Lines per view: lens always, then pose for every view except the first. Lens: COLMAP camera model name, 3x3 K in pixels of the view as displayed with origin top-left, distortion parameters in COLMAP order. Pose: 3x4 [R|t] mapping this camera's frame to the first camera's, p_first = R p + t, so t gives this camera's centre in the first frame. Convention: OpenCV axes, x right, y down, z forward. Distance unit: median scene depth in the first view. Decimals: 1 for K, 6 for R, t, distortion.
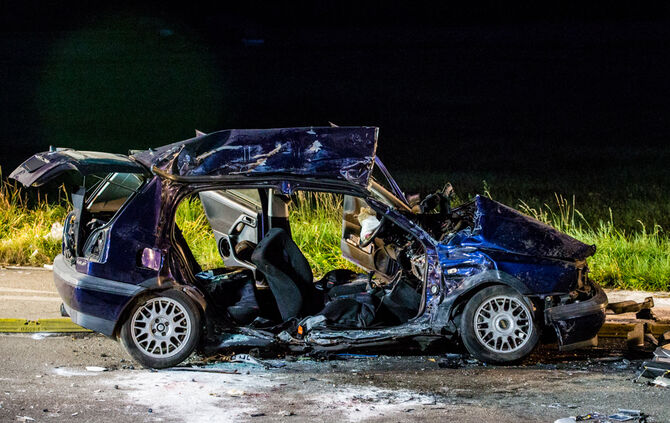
lens RADIAL K [[2257.4, 0, 363.2], [0, 2257.4, 181.0], [0, 0, 1]] dist [-0.011116, 0.000000]
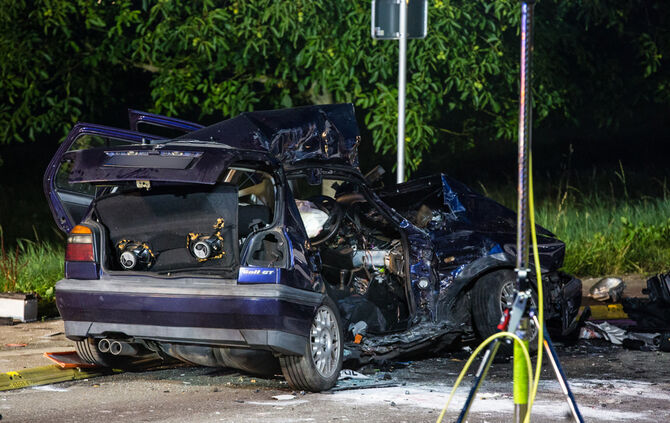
lens RADIAL K [[3665.0, 0, 331.3], [0, 3665.0, 212.8], [0, 0, 1]] dist [1.374562, 0.000000]
pose [[0.647737, -0.060602, 0.759450, -1.100902], [0.078133, 0.996859, 0.012906, -0.000641], [-0.757847, 0.050978, 0.650437, 0.098397]]
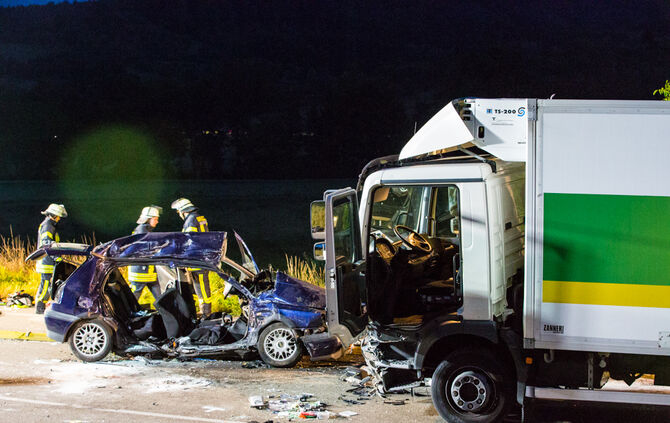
lens RADIAL K [[1374.9, 0, 332.8], [0, 1374.9, 212.0], [0, 0, 1]] dist [-0.289112, 0.000000]
pose [[0.976259, 0.006777, -0.216500, 0.332168], [-0.015769, 0.999082, -0.039829, 0.002132], [0.216032, 0.042298, 0.975470, -0.036768]]
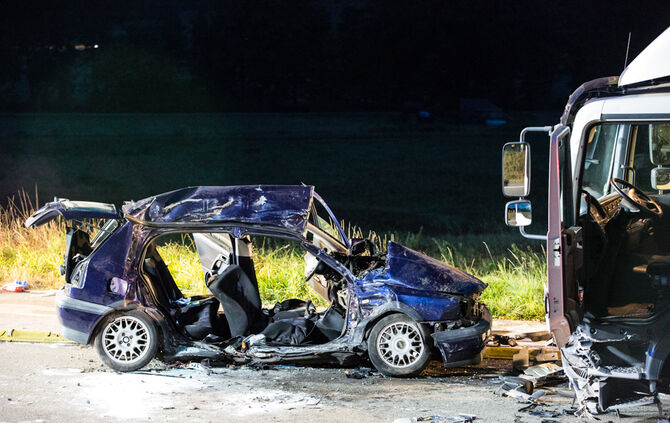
lens RADIAL K [[1886.2, 0, 333.4], [0, 1886.2, 211.2], [0, 0, 1]] dist [-0.067958, 0.000000]
pose [[0.988772, 0.015353, -0.148639, 0.179184], [-0.017522, 0.999758, -0.013292, 0.004118], [0.148399, 0.015747, 0.988802, -0.037670]]
